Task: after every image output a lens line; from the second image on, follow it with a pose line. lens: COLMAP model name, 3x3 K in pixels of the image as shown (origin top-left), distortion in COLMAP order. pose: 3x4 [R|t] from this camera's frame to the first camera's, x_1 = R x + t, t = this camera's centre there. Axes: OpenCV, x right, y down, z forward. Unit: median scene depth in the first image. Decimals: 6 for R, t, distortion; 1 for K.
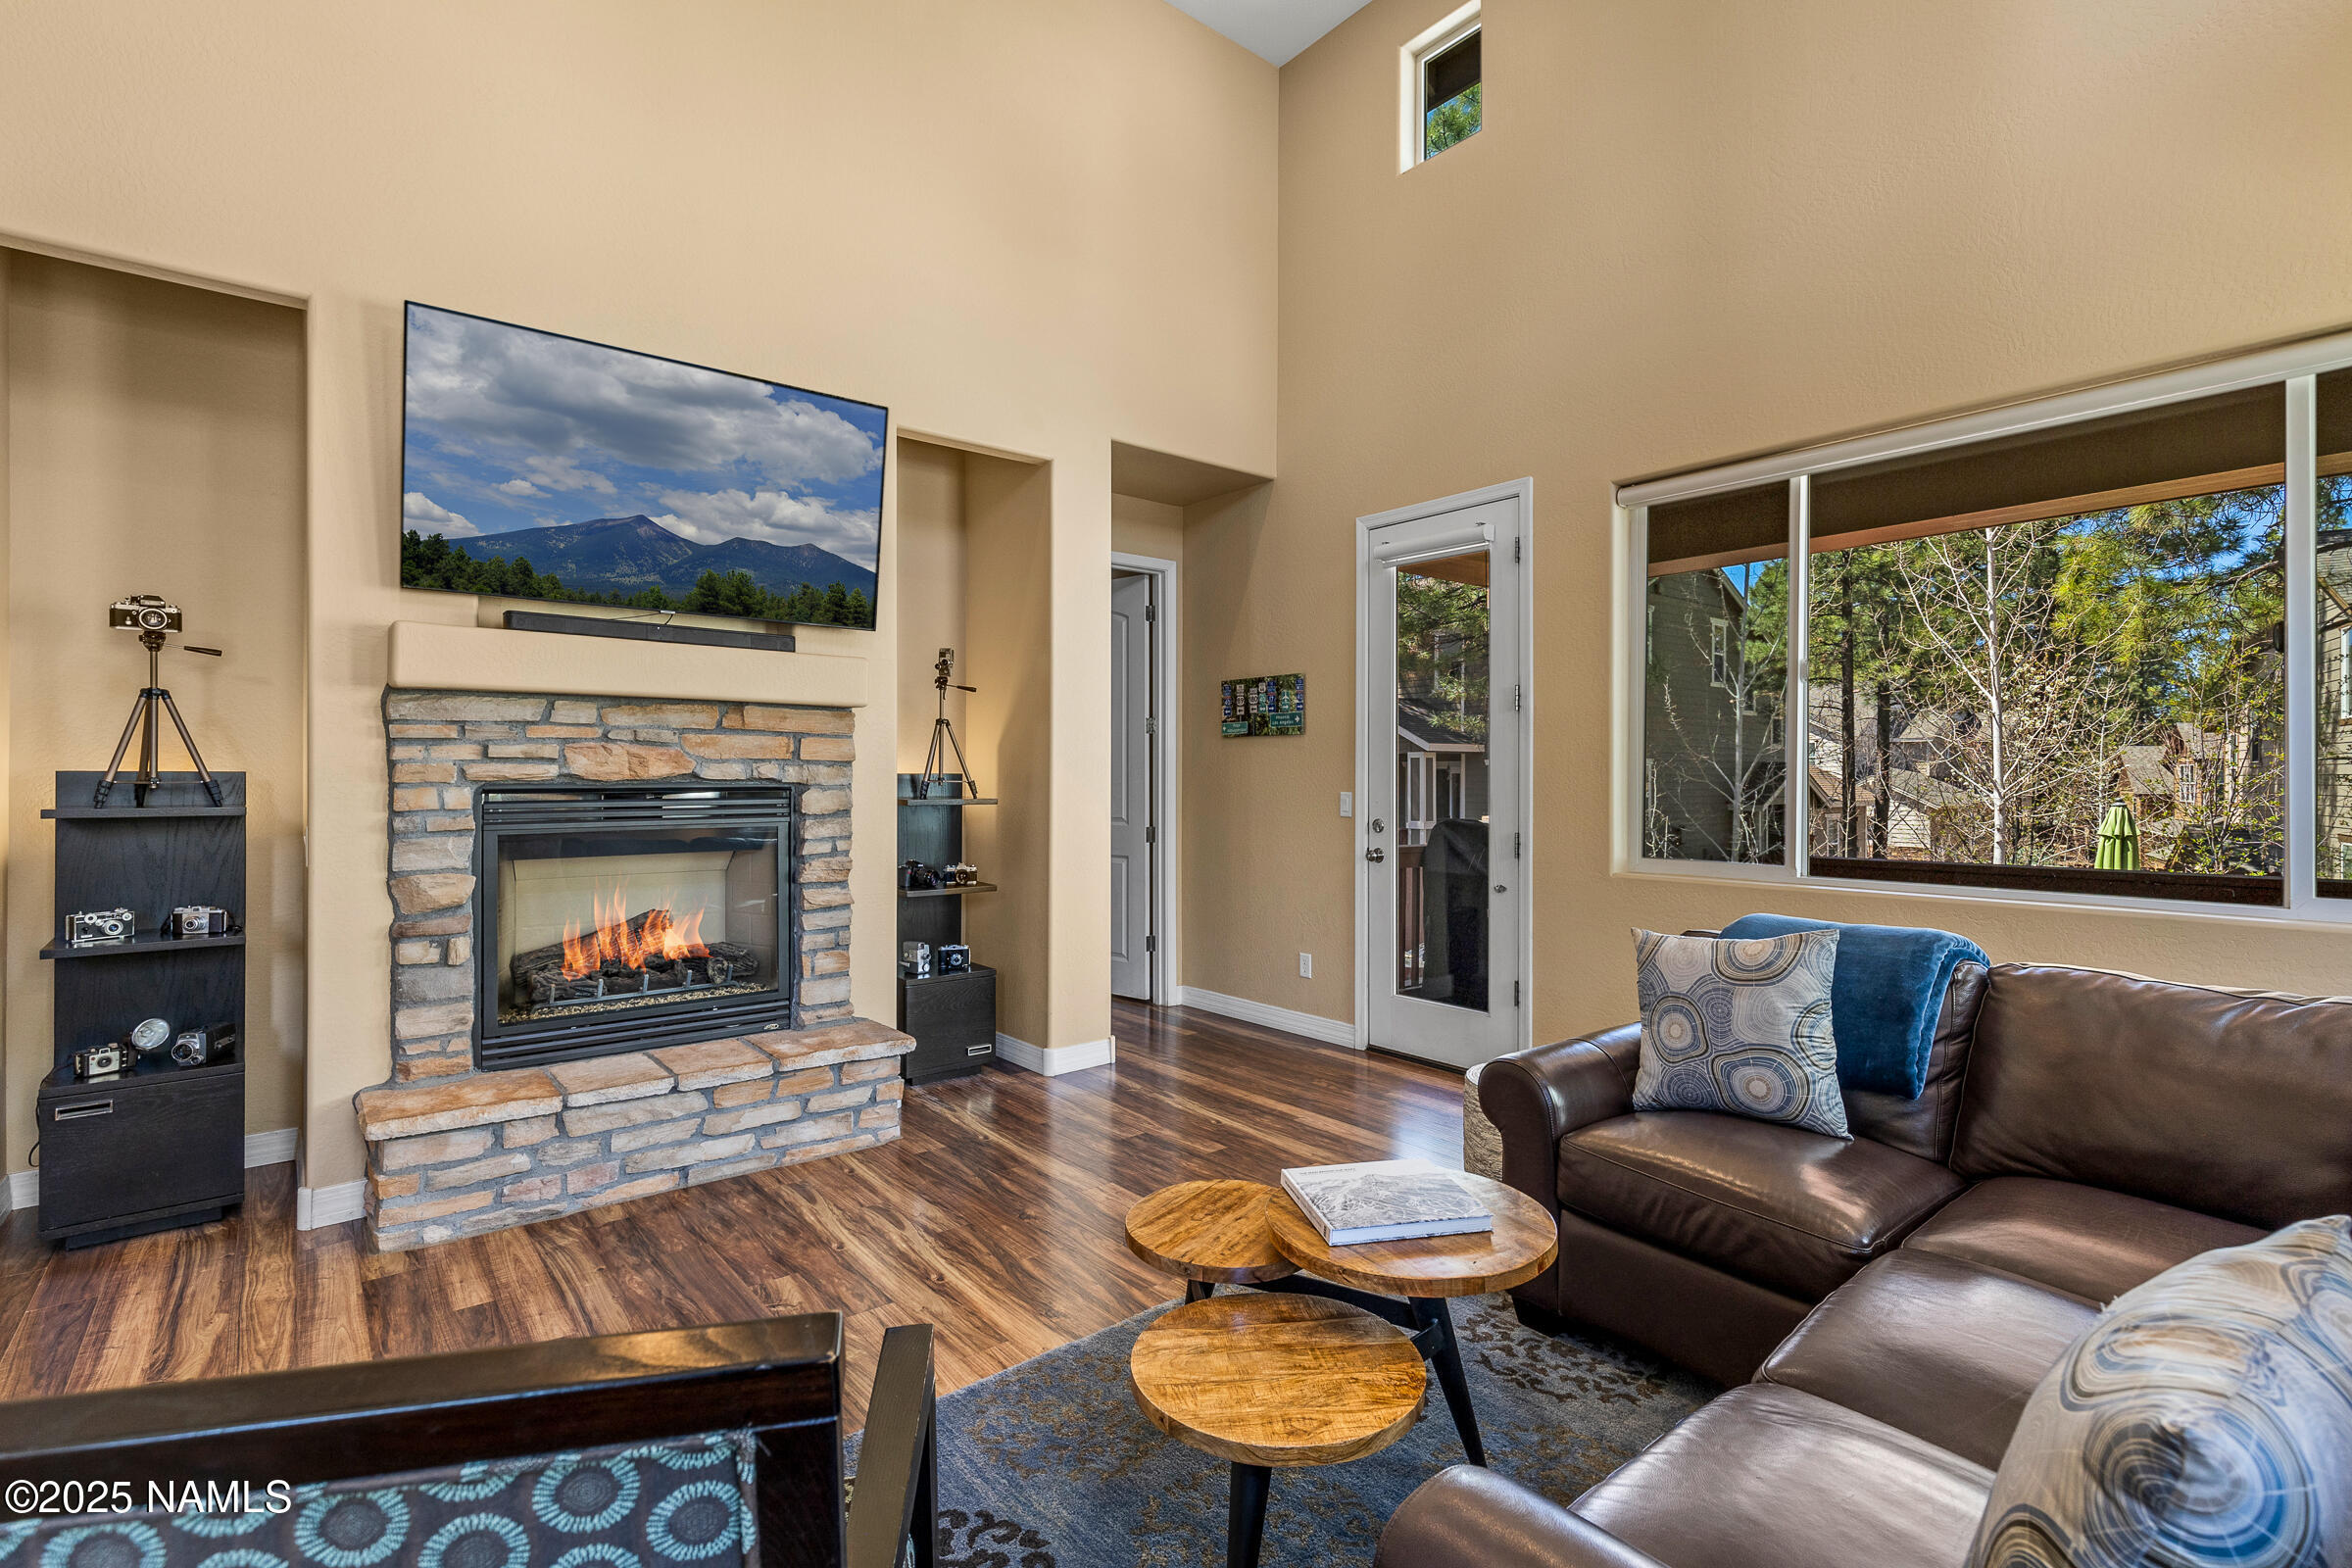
lens RADIAL K [[1038.6, 0, 1111.3], [0, 1038.6, 777.7], [0, 0, 1]] dist [0.001527, -0.000044]
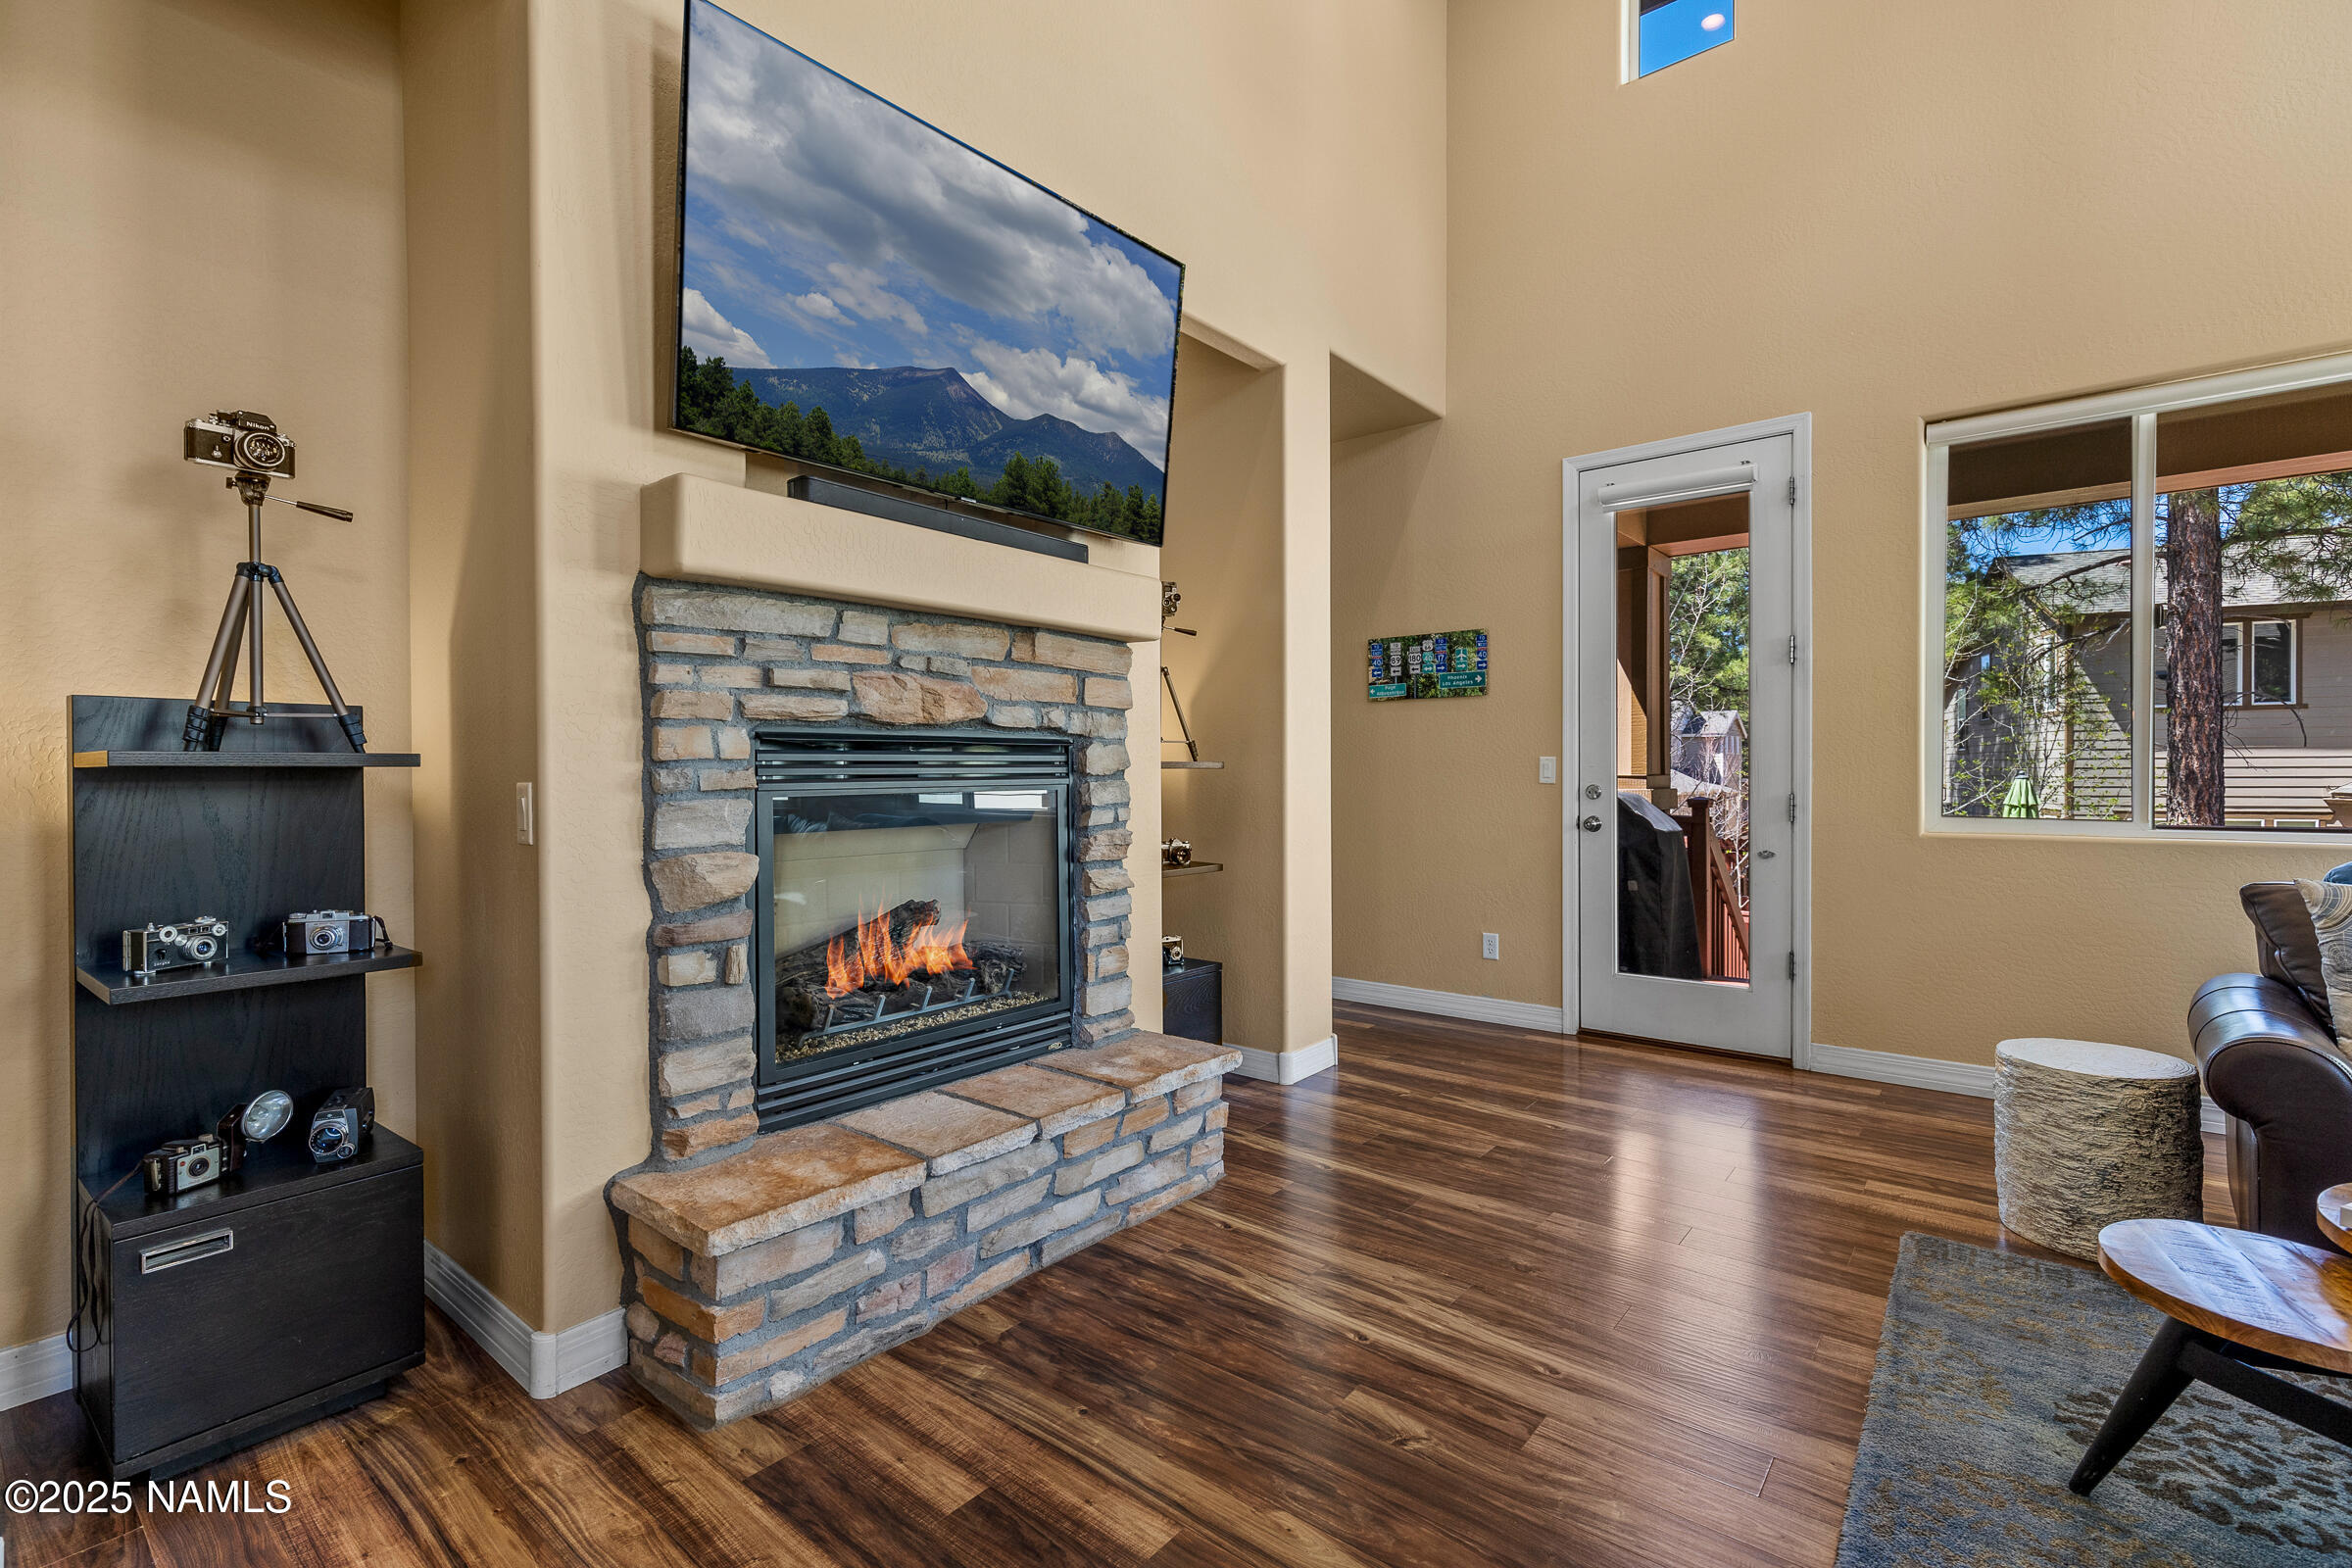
lens RADIAL K [[1038.6, 0, 1139.8], [0, 1038.6, 771.6], [0, 0, 1]] dist [0.001527, -0.000044]
pose [[0.979738, -0.004876, 0.200224, -0.451430], [0.004721, 0.999988, 0.001252, 0.035108], [-0.200228, -0.000282, 0.979749, 0.239292]]
